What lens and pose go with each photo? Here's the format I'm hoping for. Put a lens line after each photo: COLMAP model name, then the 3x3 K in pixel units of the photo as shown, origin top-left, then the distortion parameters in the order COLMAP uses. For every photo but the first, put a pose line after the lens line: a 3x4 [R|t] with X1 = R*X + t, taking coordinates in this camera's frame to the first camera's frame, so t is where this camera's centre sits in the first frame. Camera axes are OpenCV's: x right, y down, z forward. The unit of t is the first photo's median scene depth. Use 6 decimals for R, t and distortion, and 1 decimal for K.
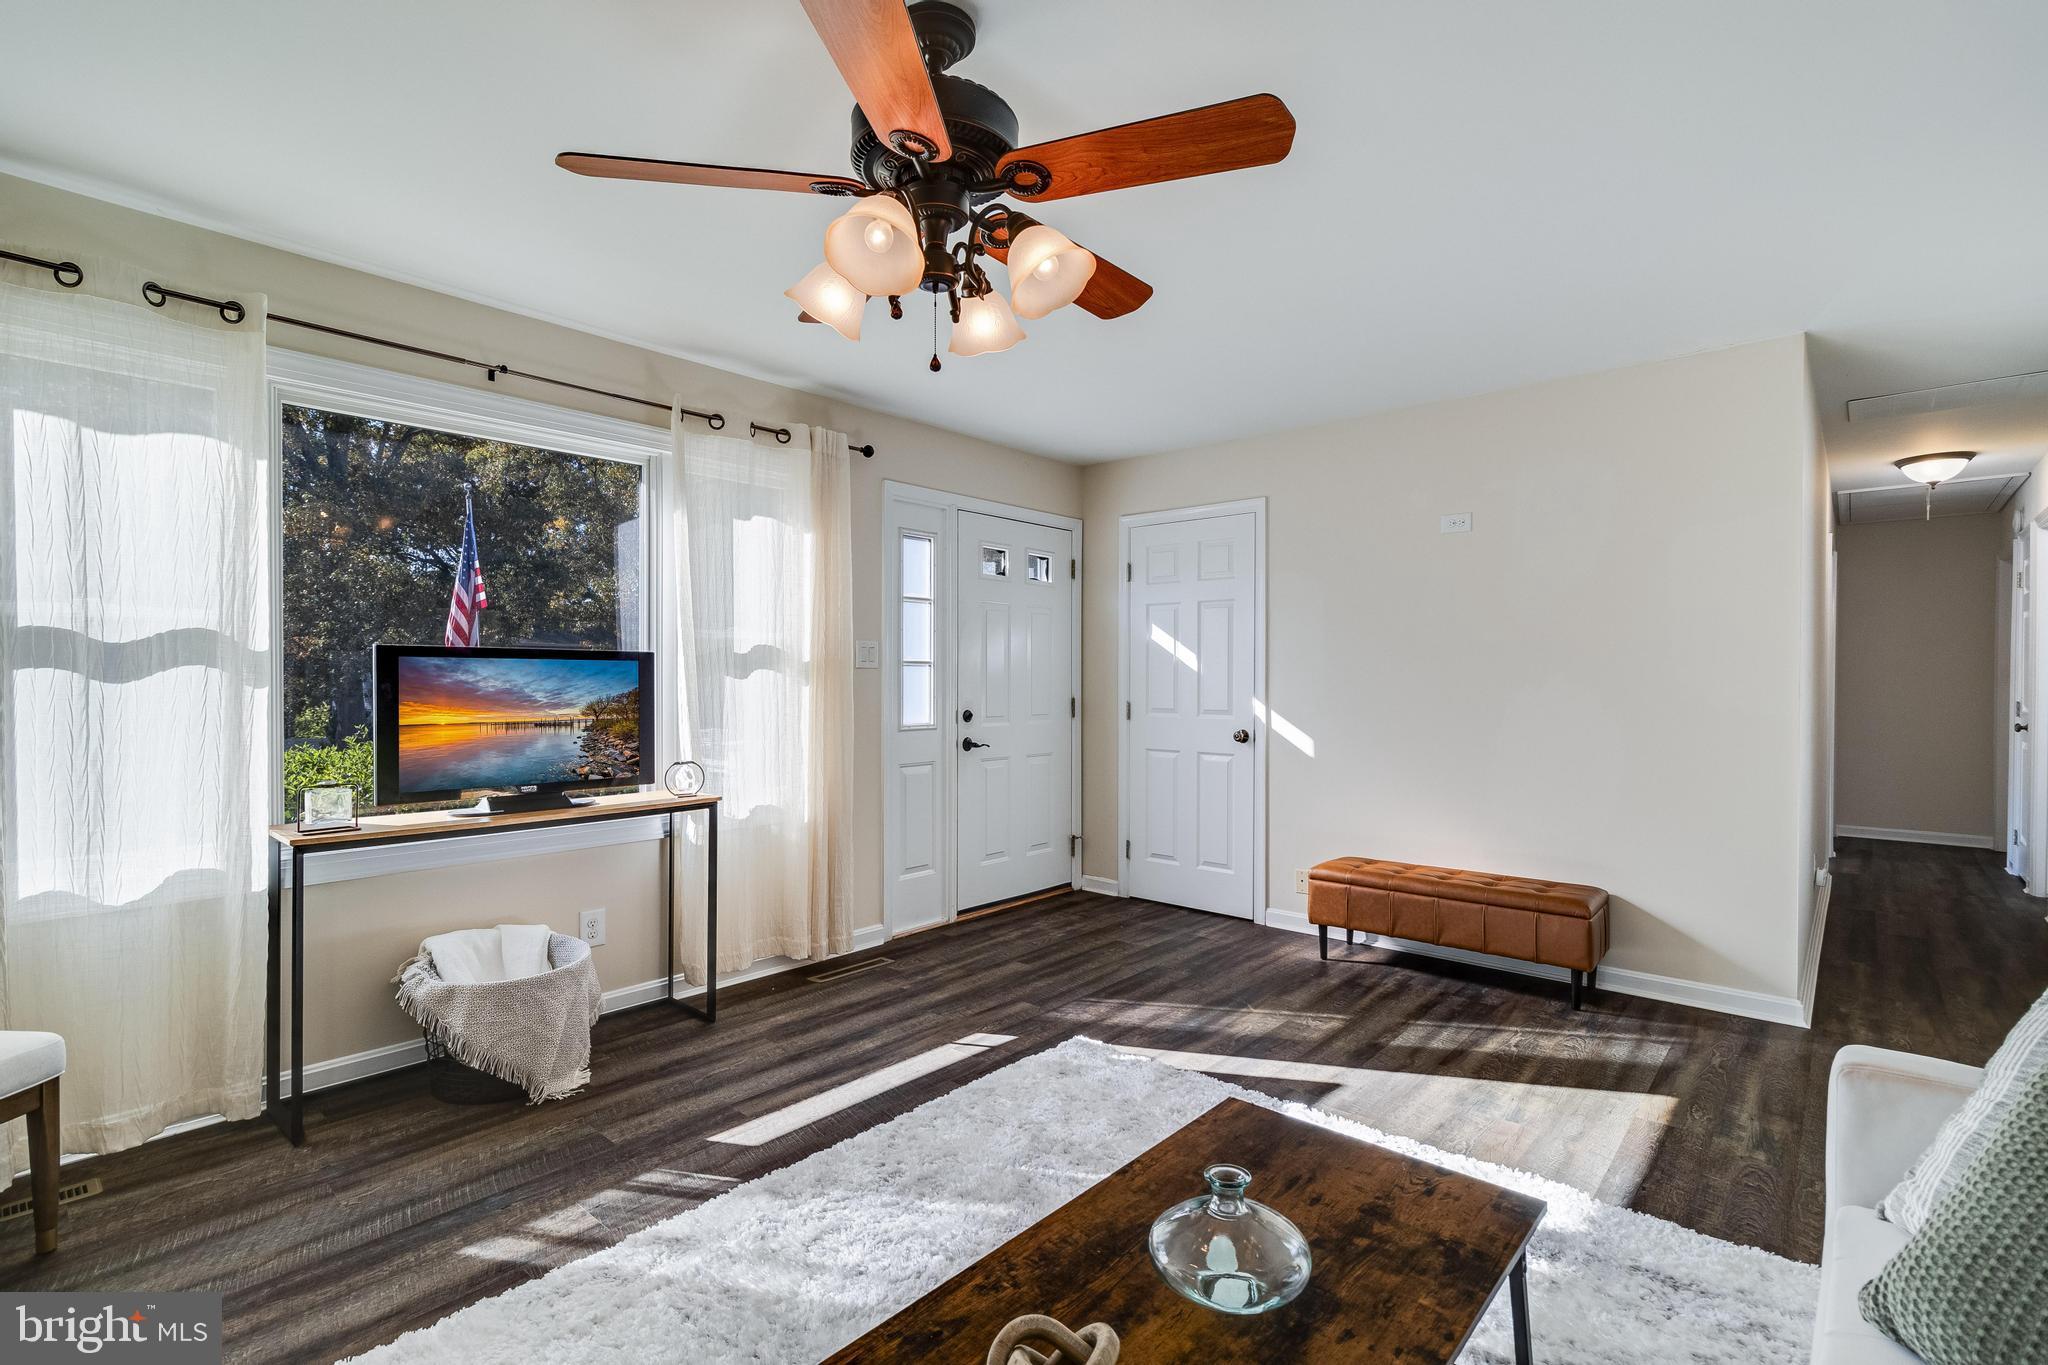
lens RADIAL K [[943.2, 0, 1029.0], [0, 943.2, 684.2], [0, 0, 1]] dist [0.001240, 0.000285]
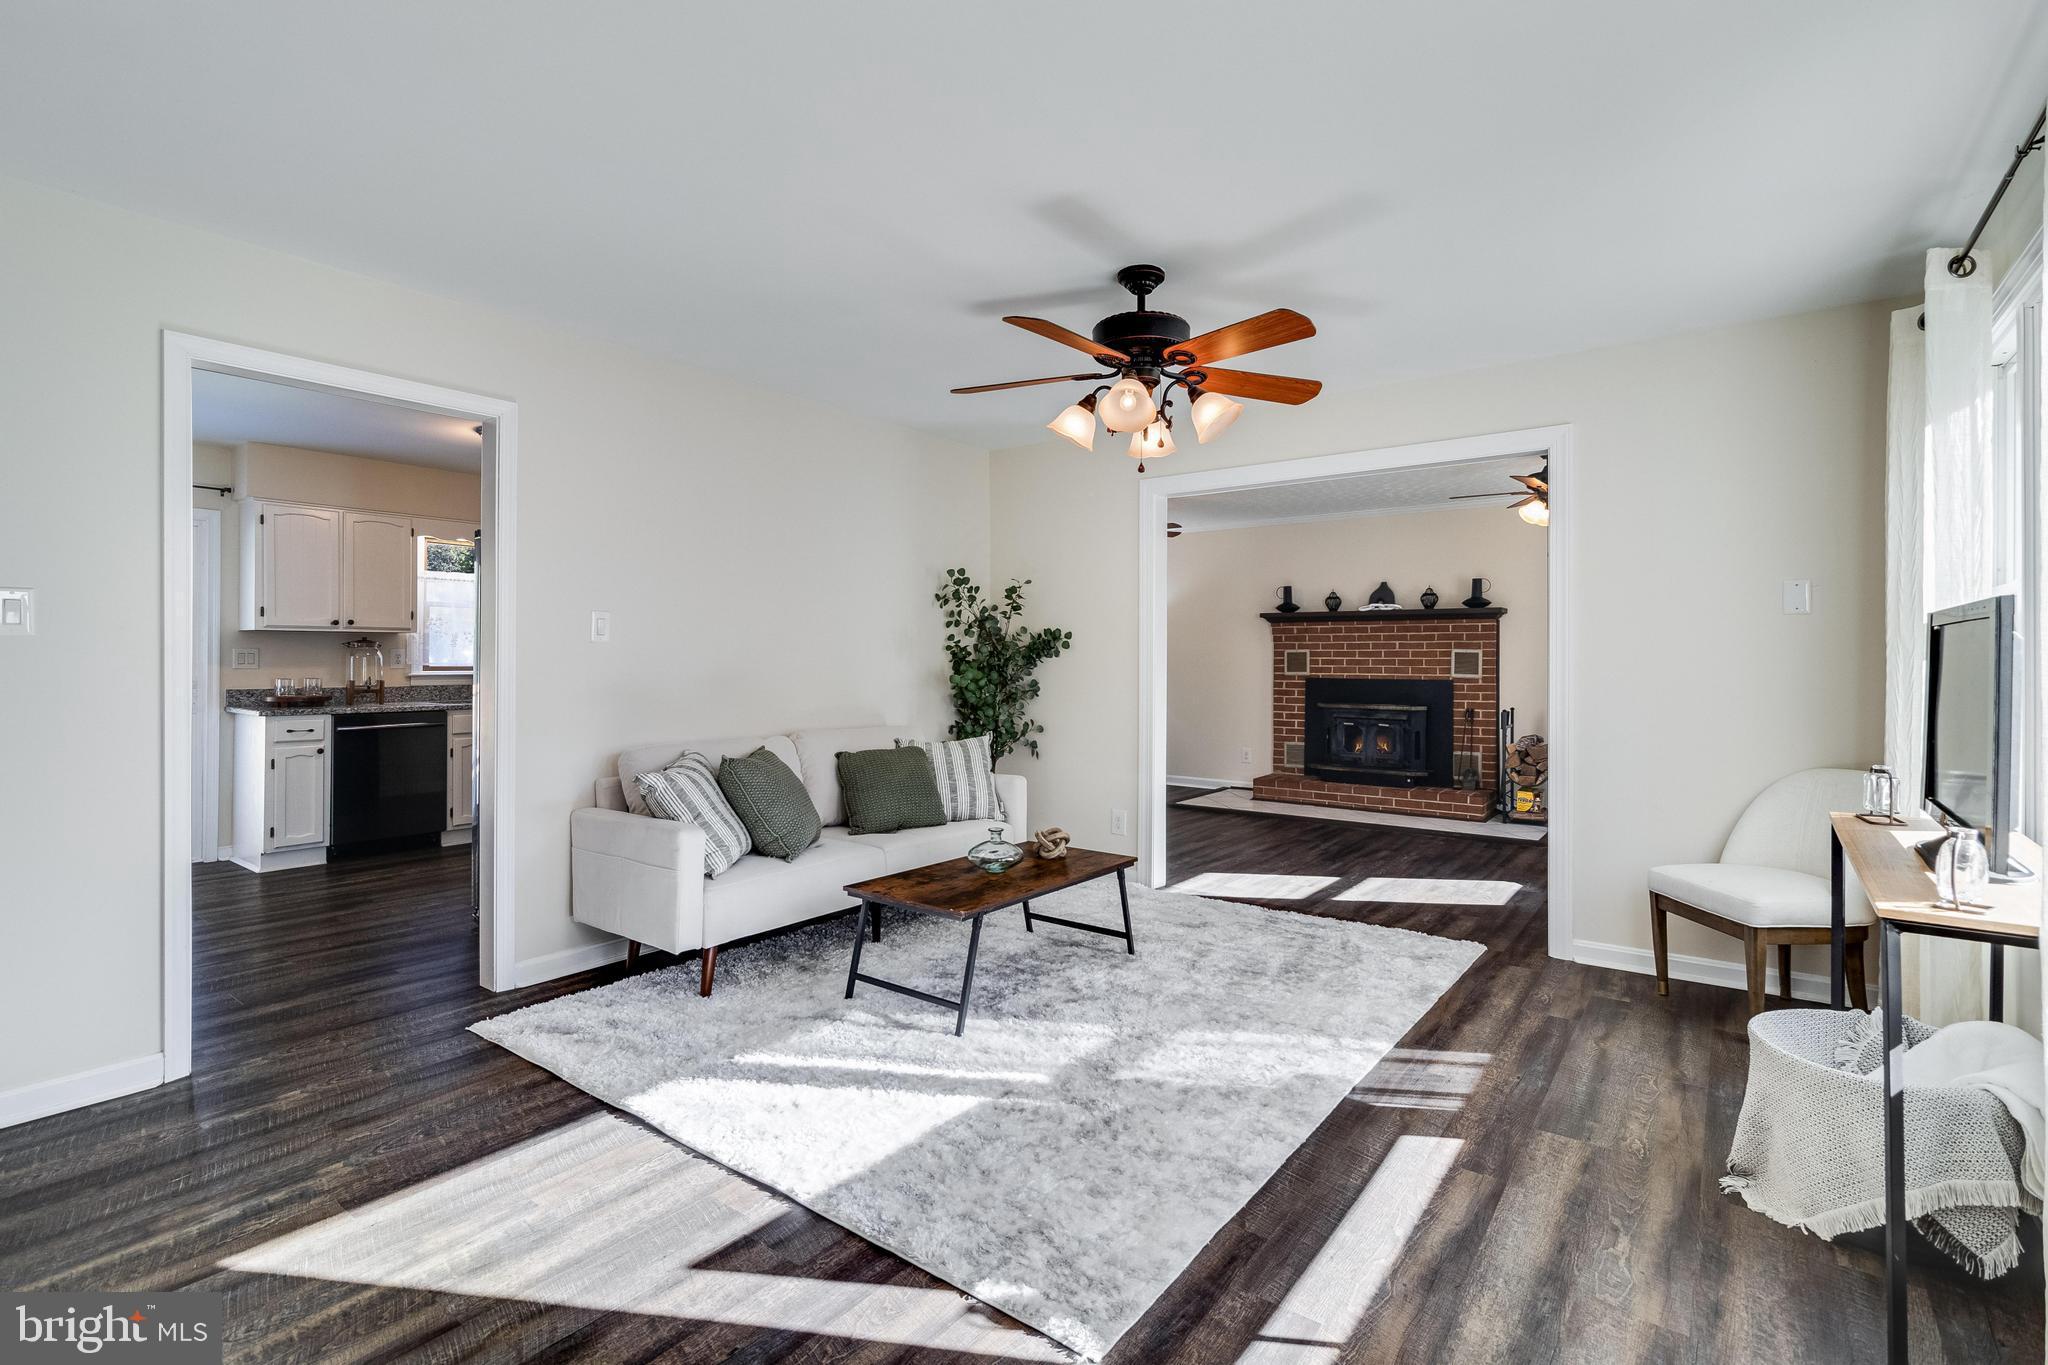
lens RADIAL K [[942.8, 0, 1030.2], [0, 942.8, 659.1], [0, 0, 1]] dist [-0.001312, -0.000457]
pose [[-0.996998, -0.000138, -0.077432, 0.120536], [-0.000459, 0.999991, 0.004133, -0.003020], [0.077430, 0.004156, -0.996989, 1.425394]]
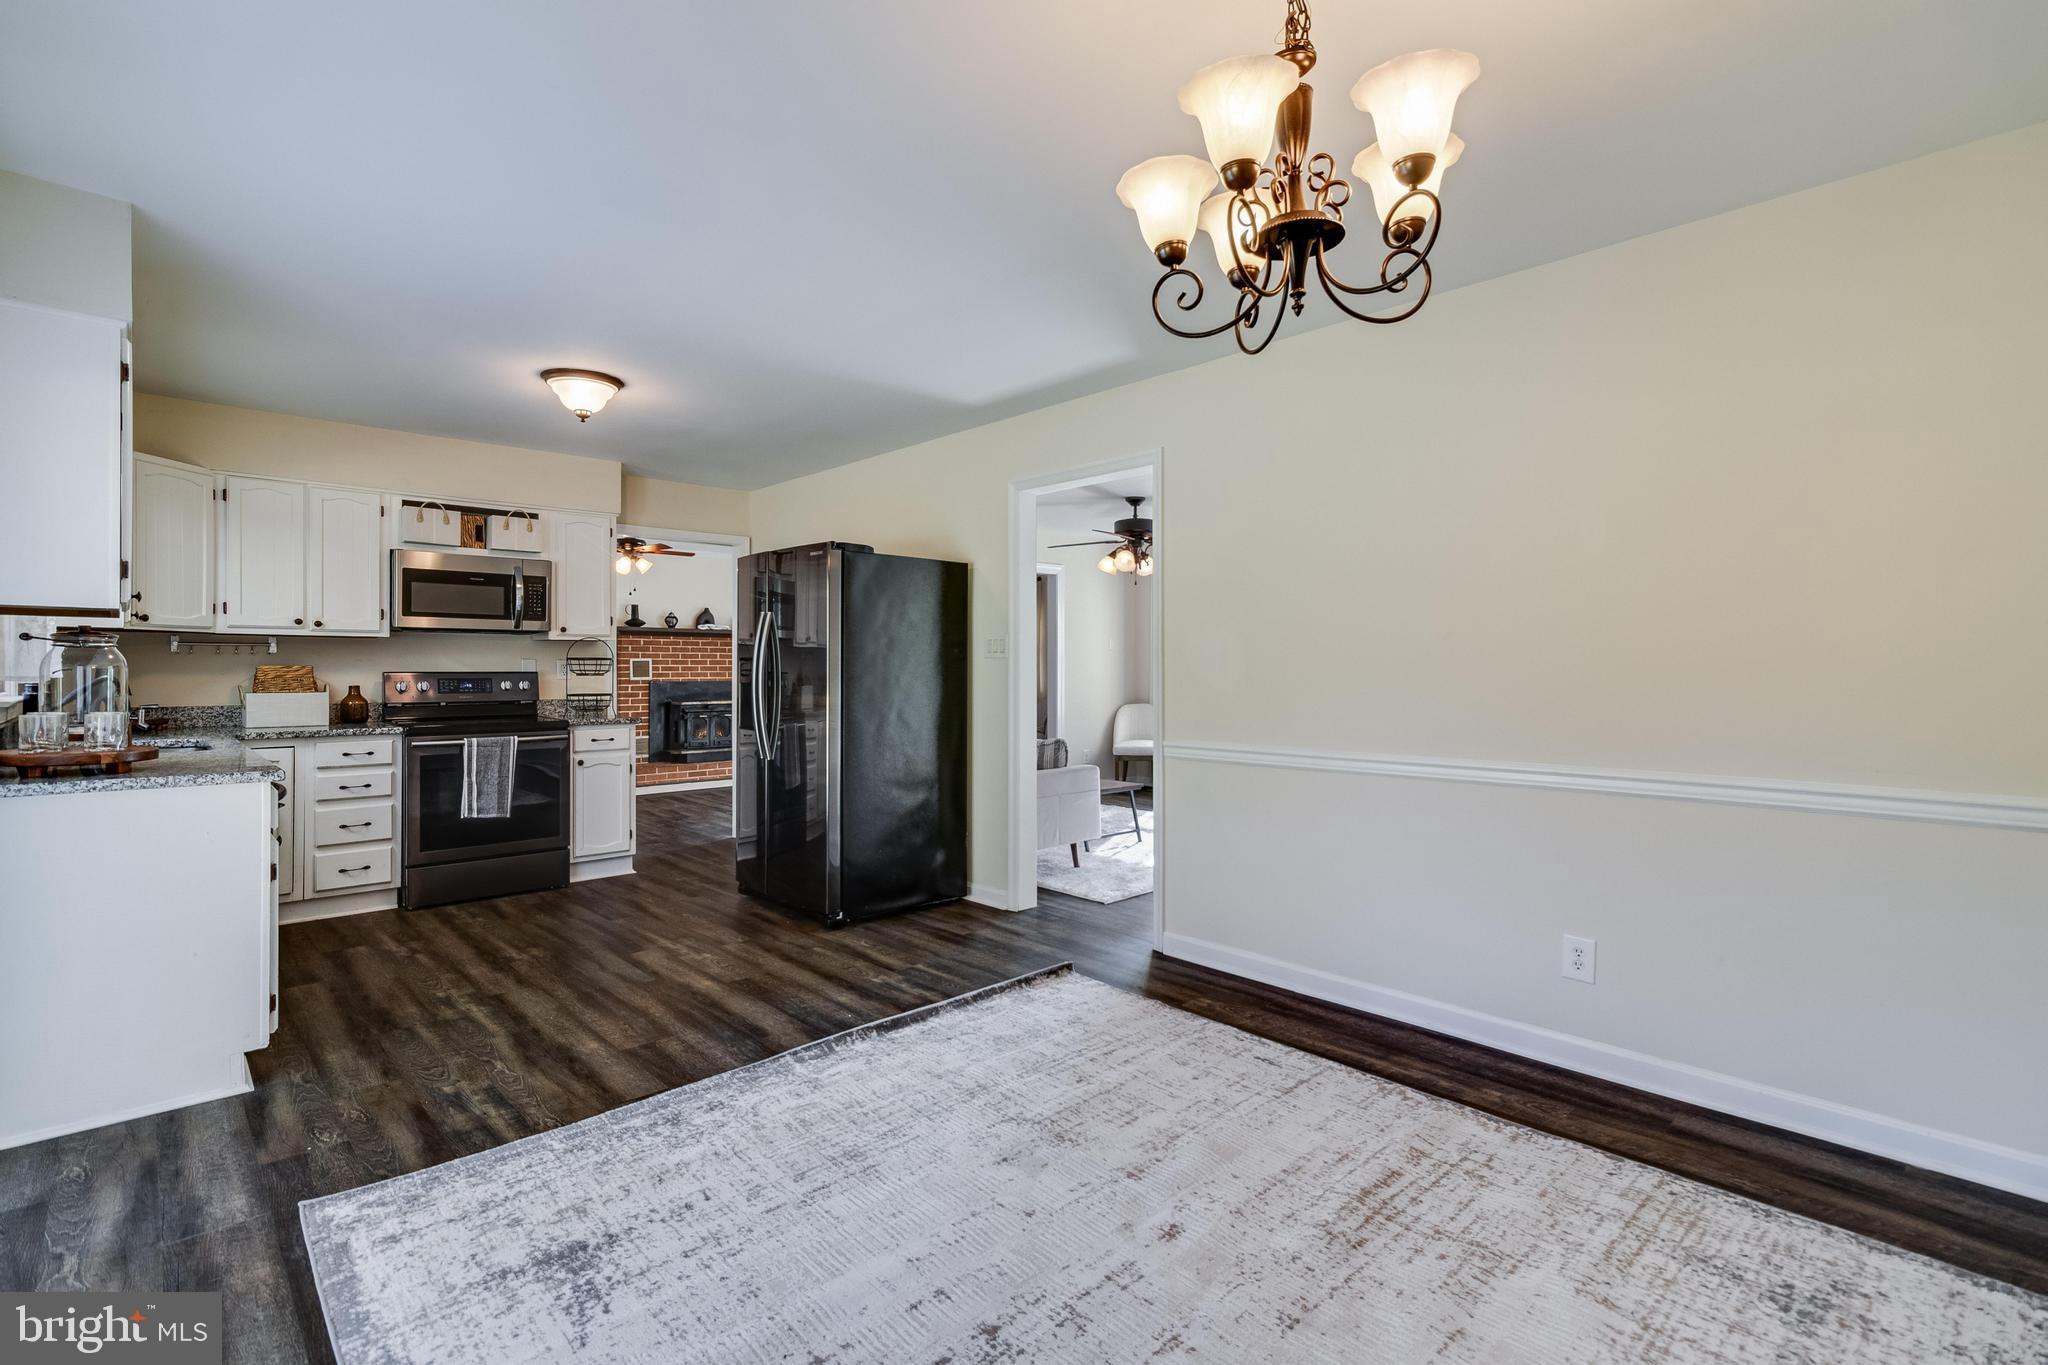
lens RADIAL K [[939.9, 0, 1026.6], [0, 939.9, 666.9], [0, 0, 1]] dist [0.000083, 0.000197]
pose [[-0.089231, 0.002544, -0.996008, 2.032616], [-0.003207, 0.999991, 0.002842, -0.003926], [0.996006, 0.003447, -0.089222, 0.479913]]
